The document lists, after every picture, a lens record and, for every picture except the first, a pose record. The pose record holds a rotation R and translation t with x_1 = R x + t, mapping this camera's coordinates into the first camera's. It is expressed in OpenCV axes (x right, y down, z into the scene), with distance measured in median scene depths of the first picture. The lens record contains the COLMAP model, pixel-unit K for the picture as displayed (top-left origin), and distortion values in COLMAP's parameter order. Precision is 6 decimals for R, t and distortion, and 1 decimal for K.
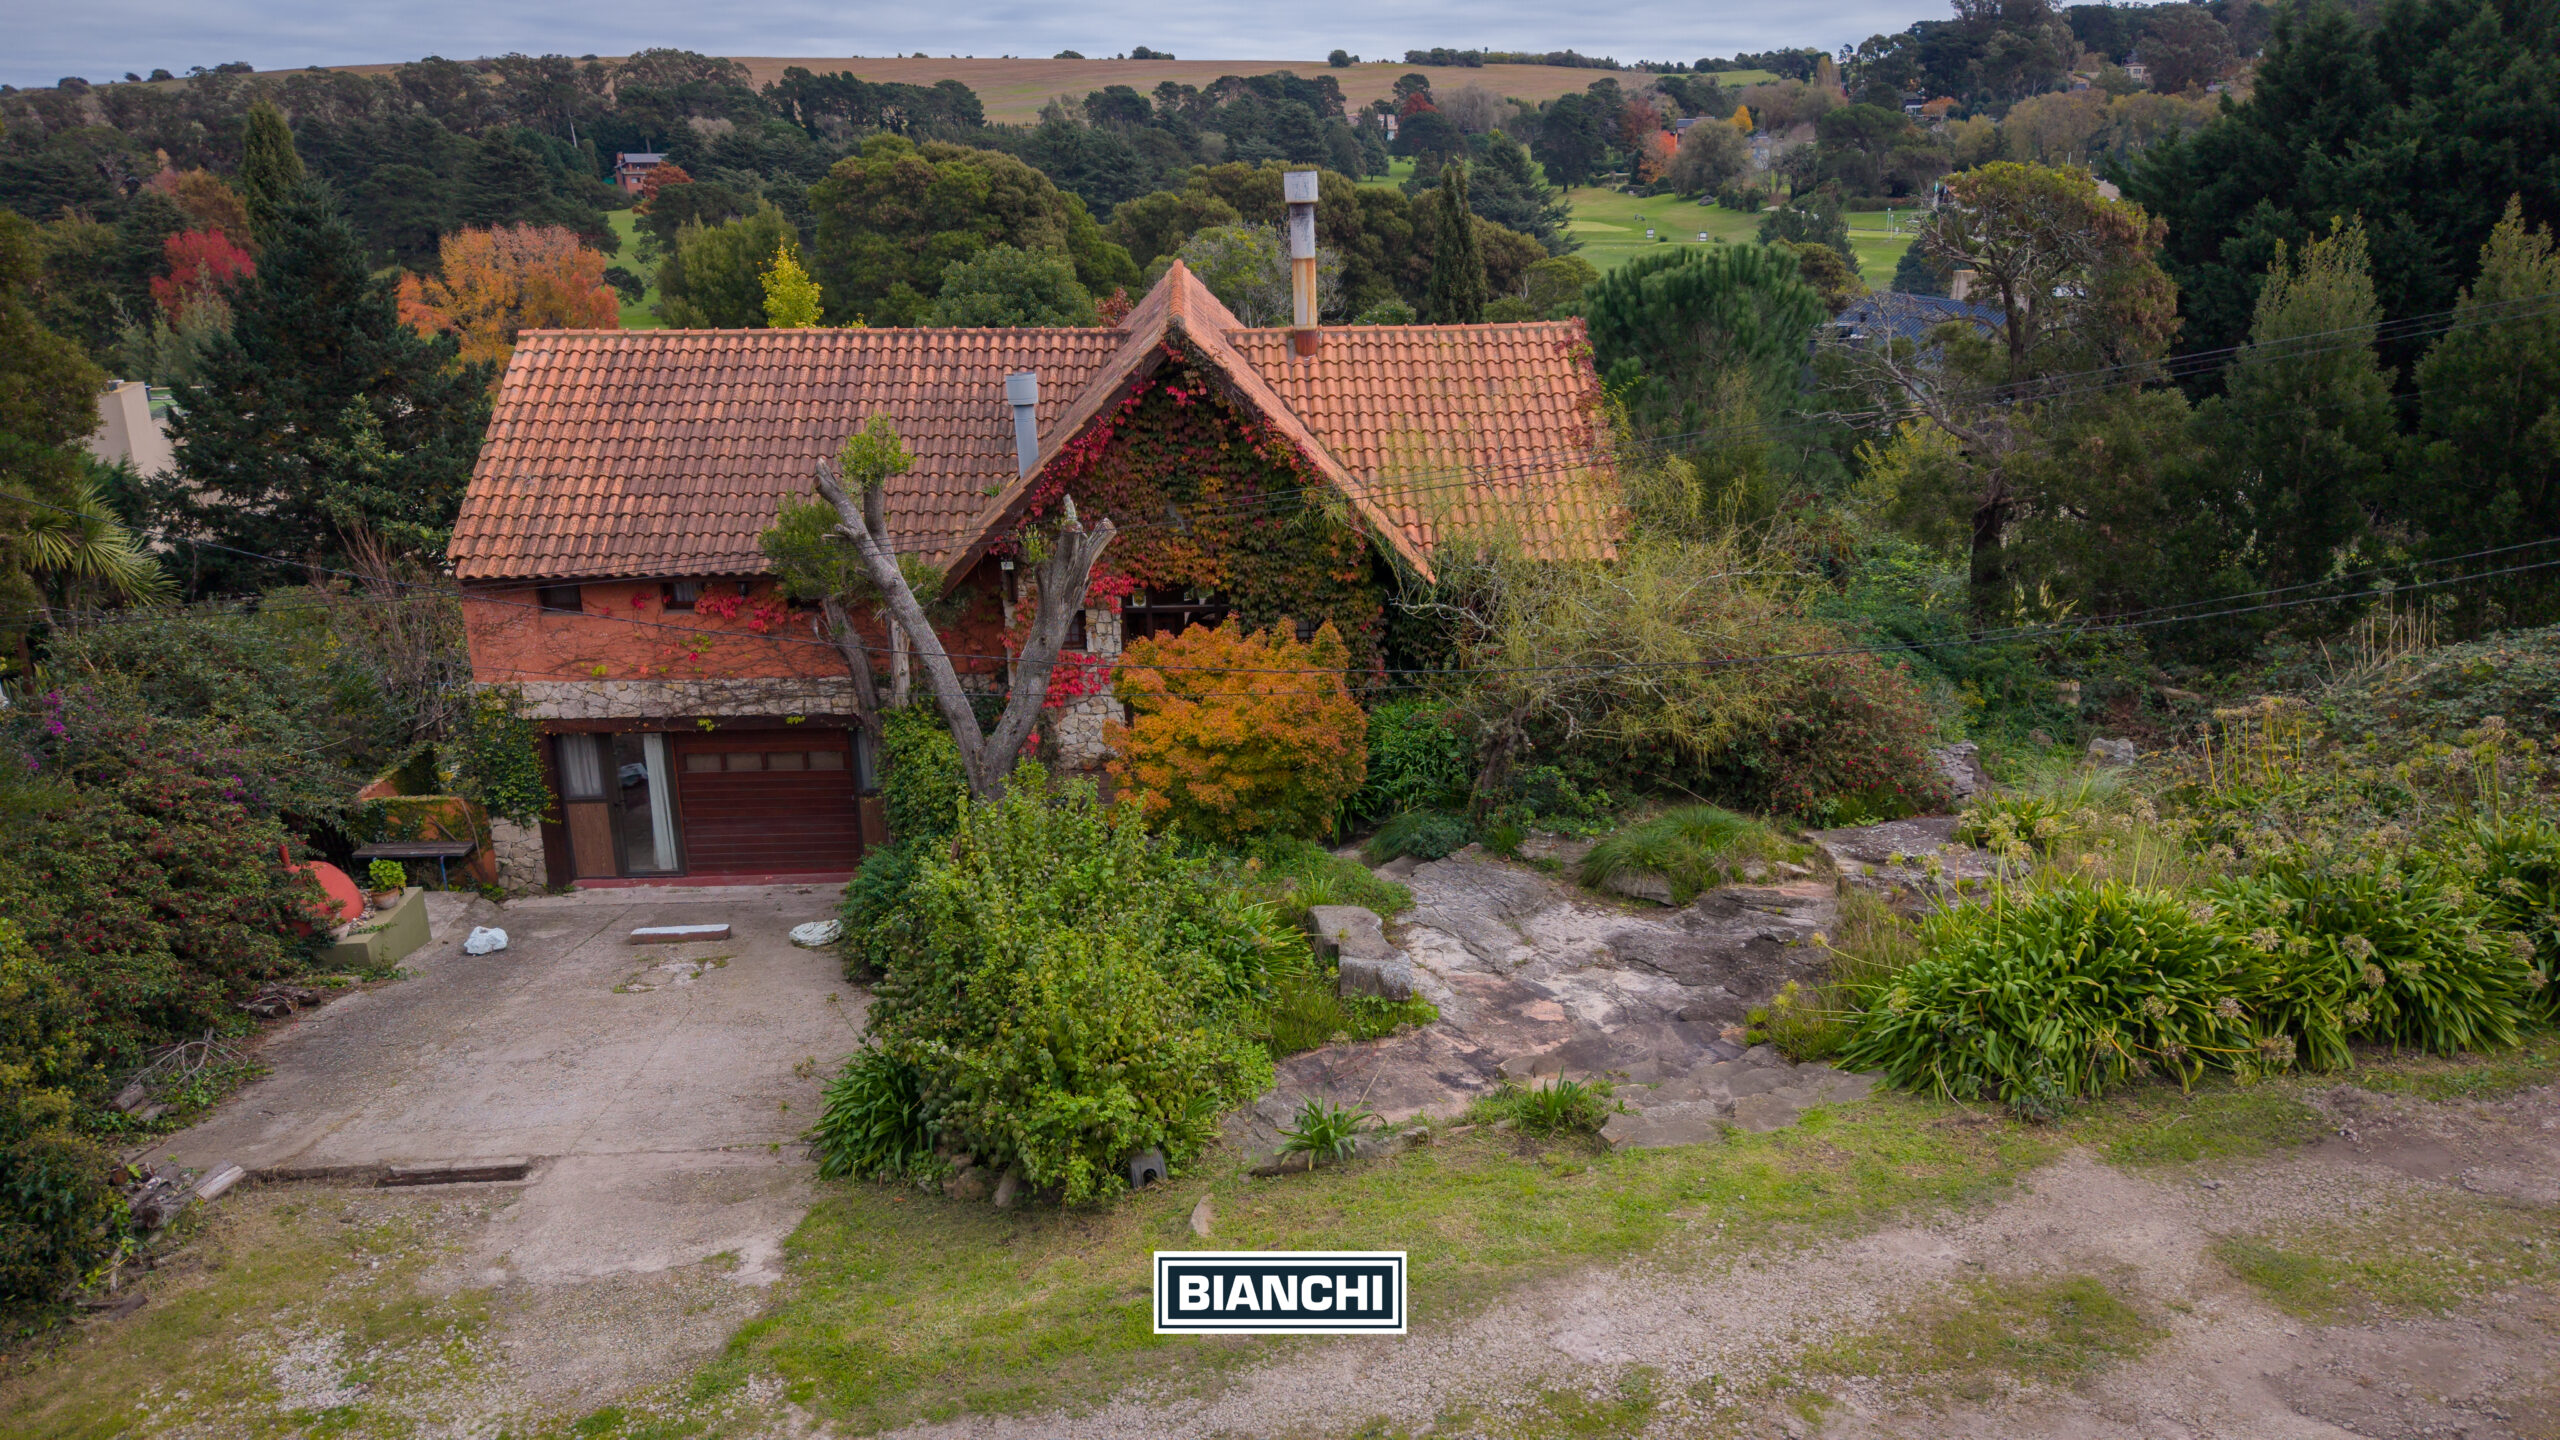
lens RADIAL K [[1779.2, 0, 1280.0], [0, 1779.2, 720.0], [0, 0, 1]] dist [0.027929, -0.000790]
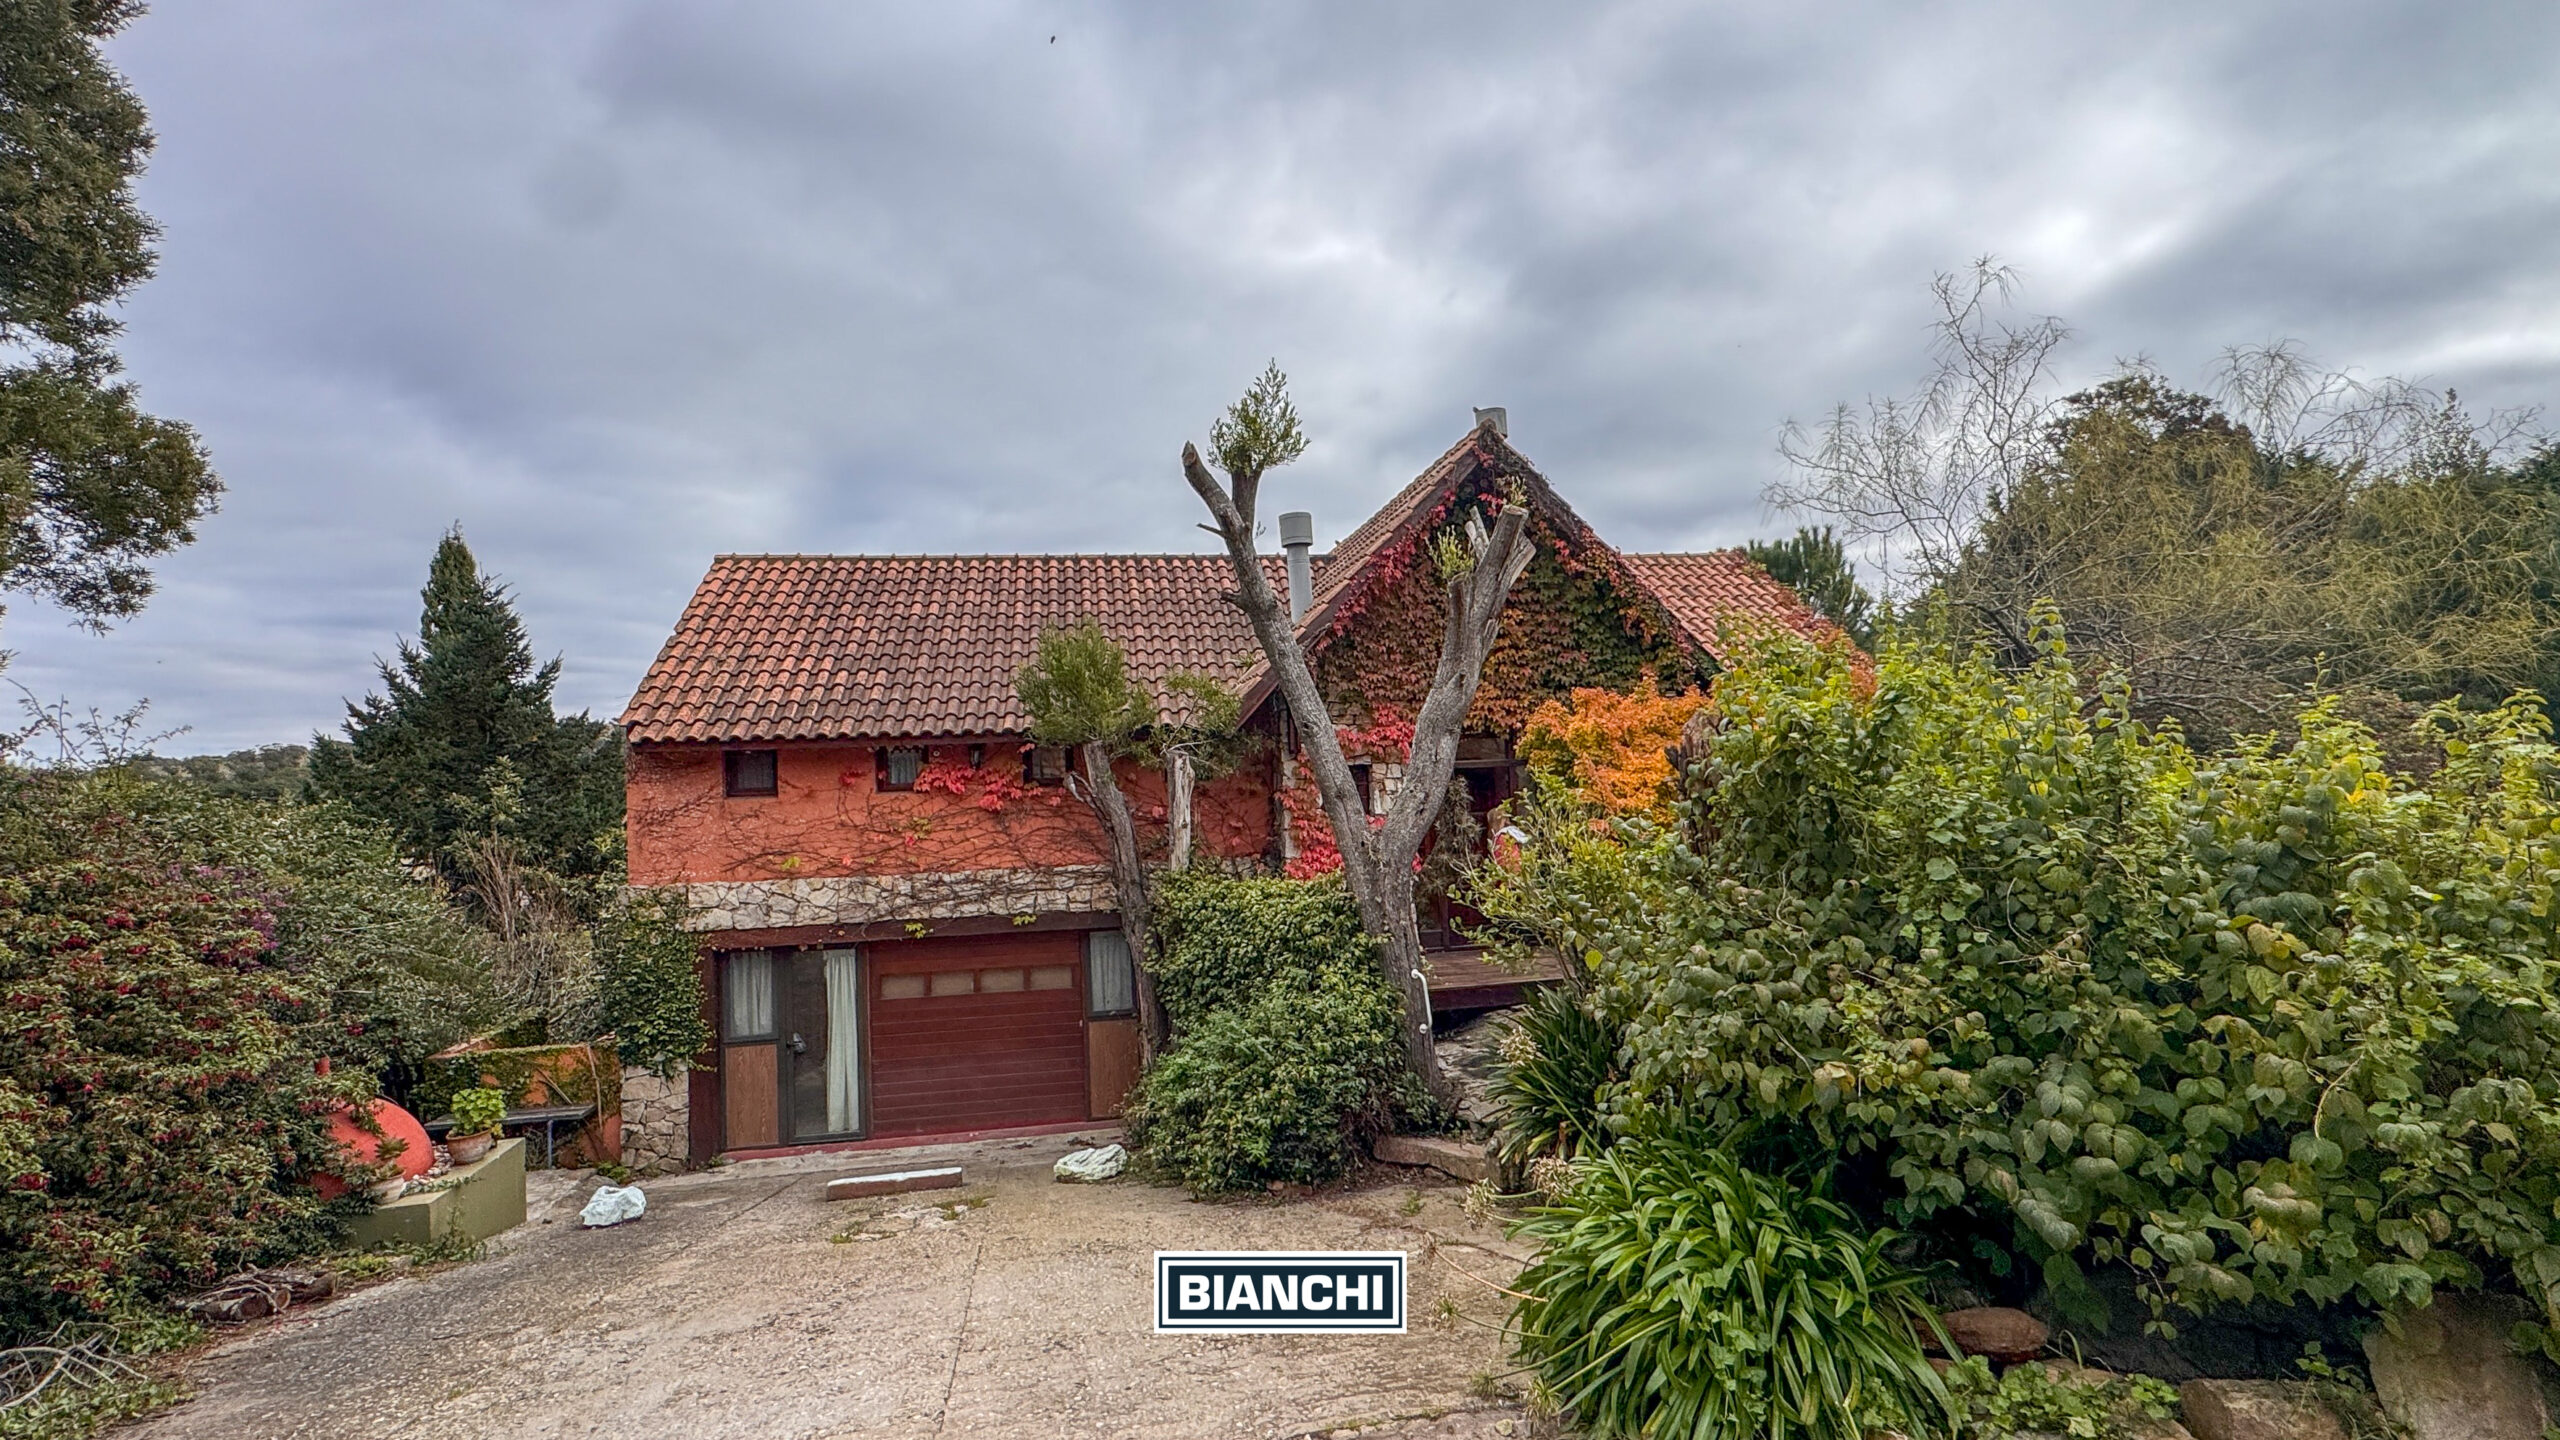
lens RADIAL K [[1157.8, 0, 1280.0], [0, 1157.8, 720.0], [0, 0, 1]] dist [0.000721, -0.000521]
pose [[0.989876, -0.023306, 0.140005, -0.227313], [0.072877, 0.929922, -0.360463, 0.118044], [-0.121793, 0.367017, 0.922207, 0.447780]]
